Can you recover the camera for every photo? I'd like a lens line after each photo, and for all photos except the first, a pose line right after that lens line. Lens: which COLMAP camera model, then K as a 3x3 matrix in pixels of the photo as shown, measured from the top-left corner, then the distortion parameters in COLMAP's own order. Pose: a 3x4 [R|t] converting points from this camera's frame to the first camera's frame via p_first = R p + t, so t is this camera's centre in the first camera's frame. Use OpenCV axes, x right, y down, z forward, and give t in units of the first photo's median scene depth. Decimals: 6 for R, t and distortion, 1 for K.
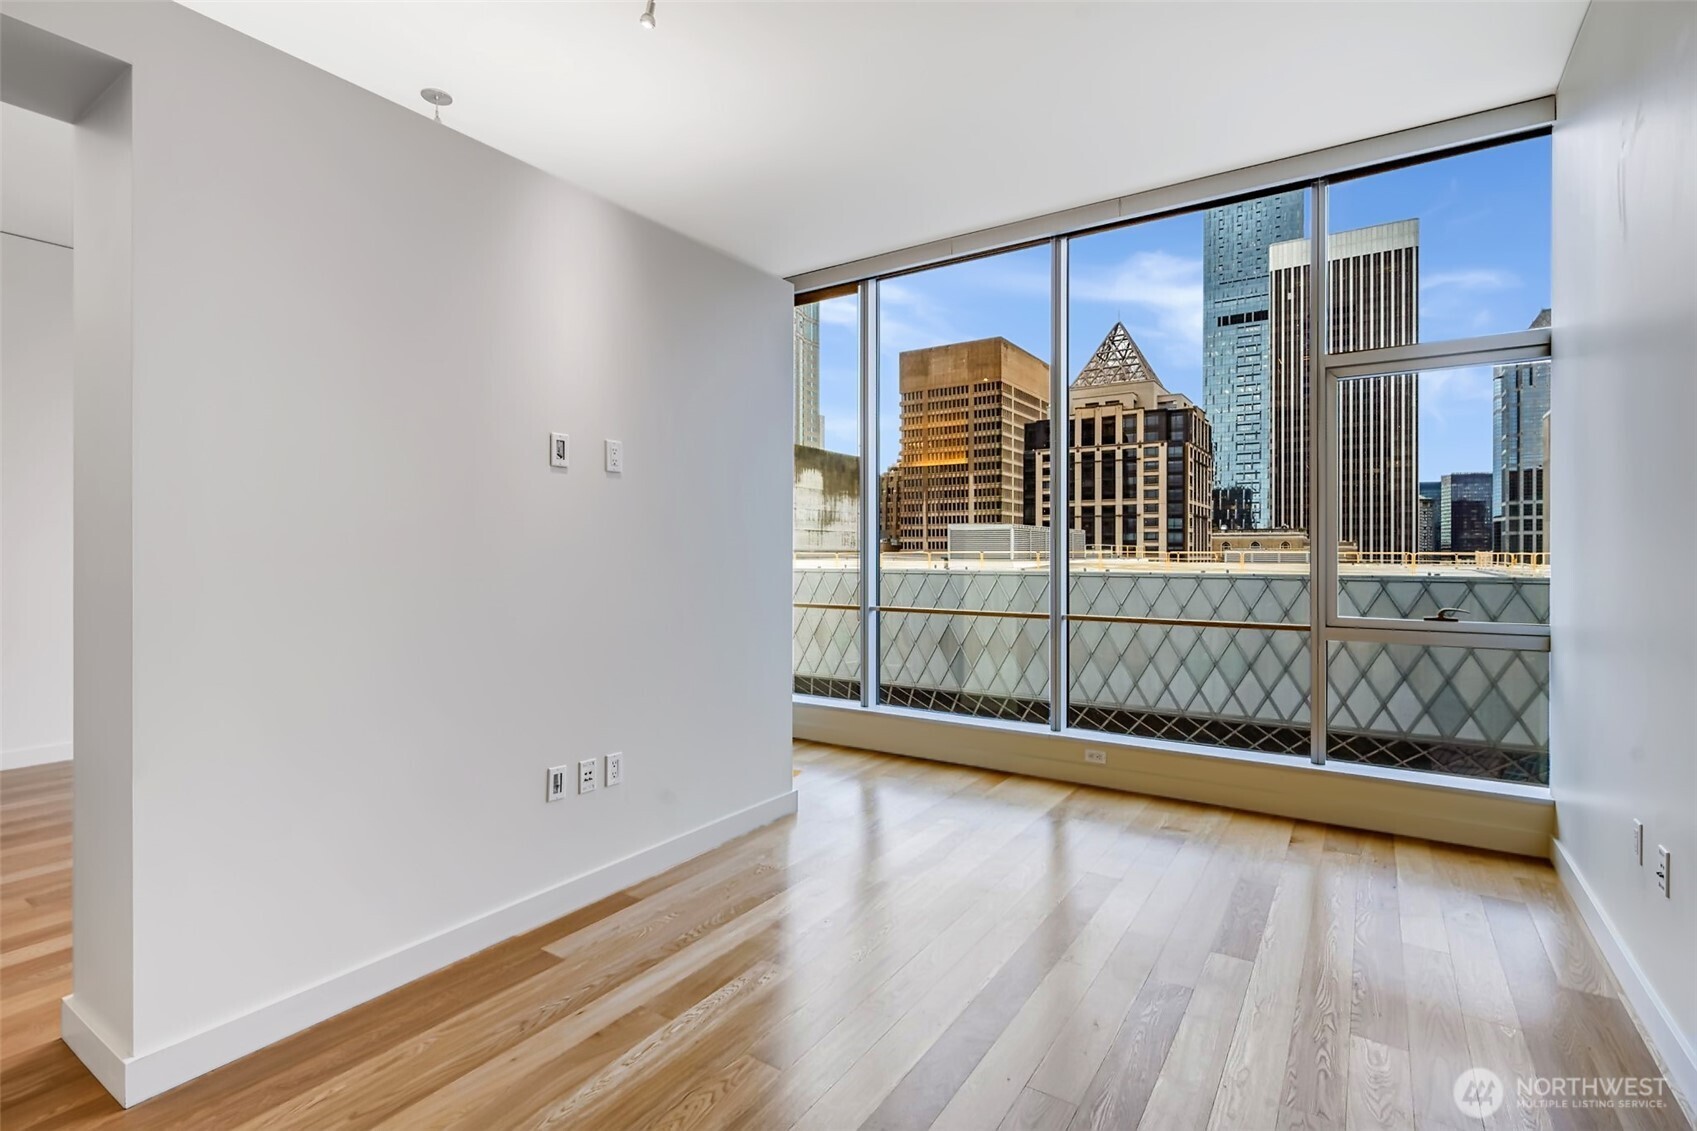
lens RADIAL K [[793.3, 0, 844.3], [0, 793.3, 556.9], [0, 0, 1]] dist [-0.000144, -0.000108]
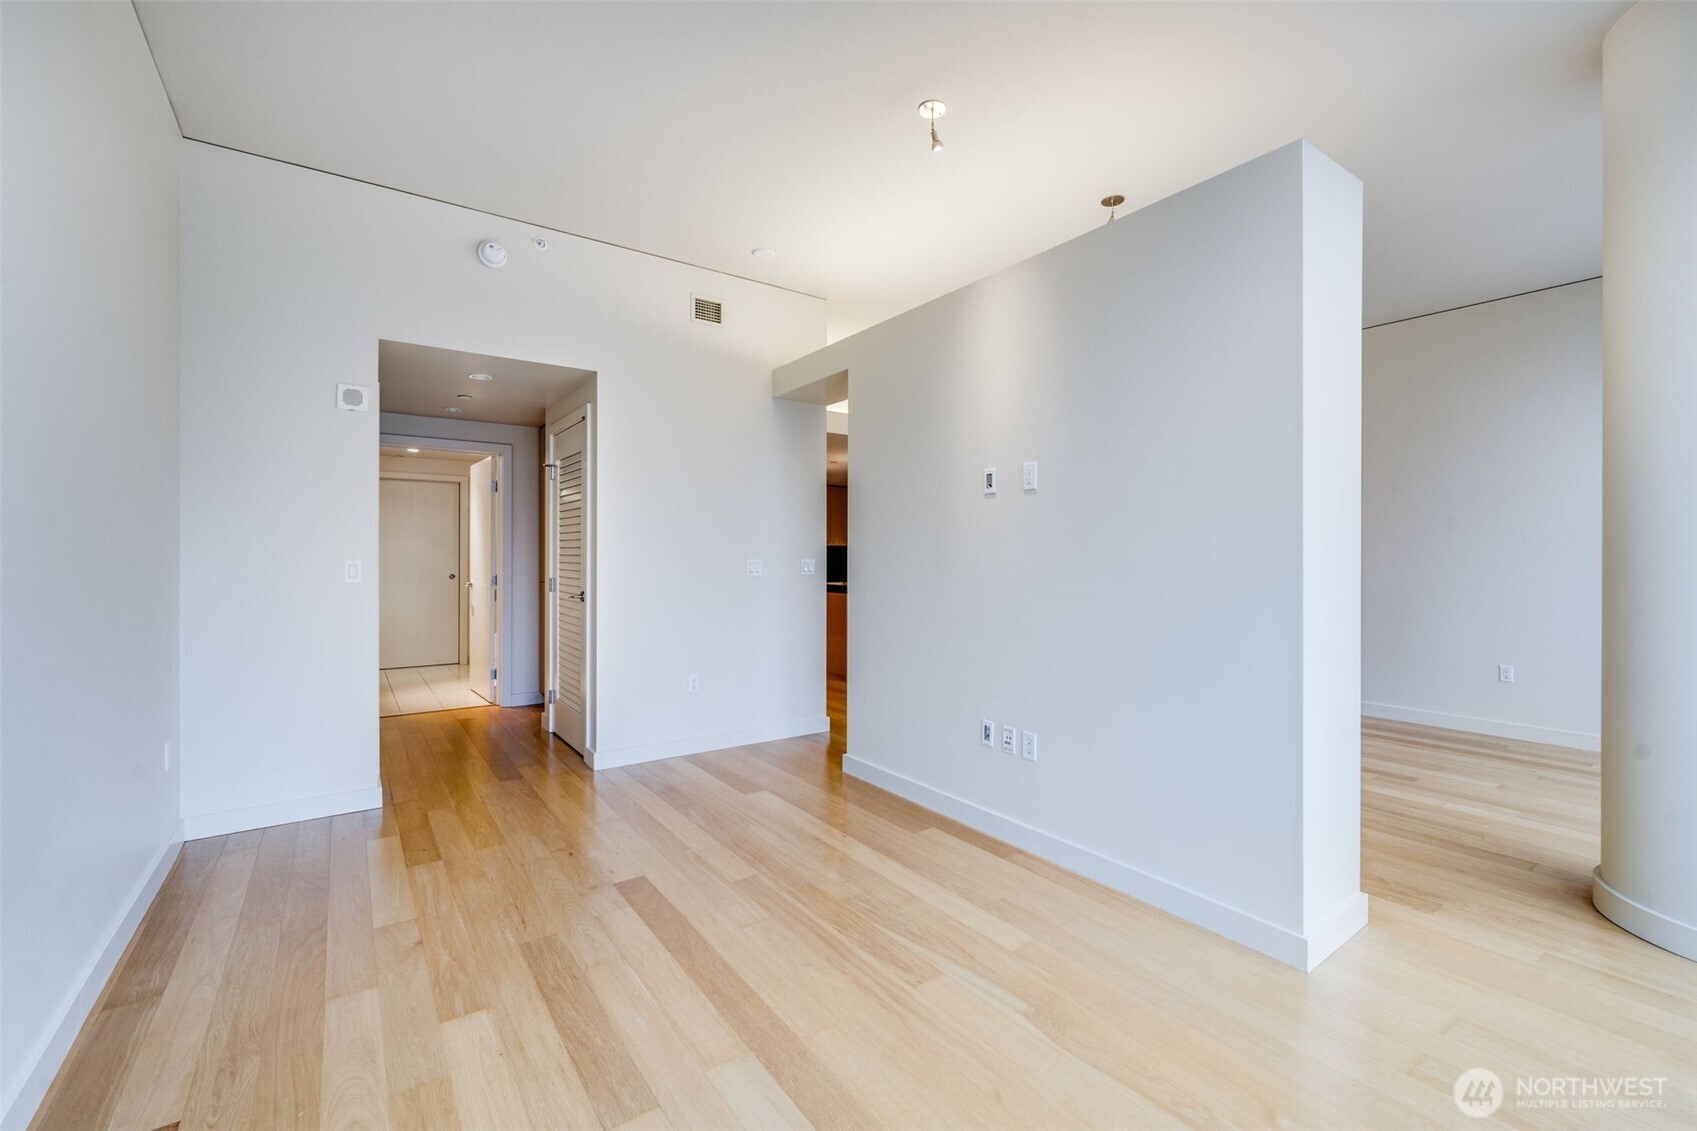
lens RADIAL K [[698.7, 0, 843.5], [0, 698.7, 553.6], [0, 0, 1]] dist [-0.006727, -0.000370]
pose [[-0.354698, -0.003065, -0.934976, 0.767475], [-0.005903, 0.999982, -0.001038, -0.011230], [0.934962, 0.005151, -0.354709, 1.118289]]
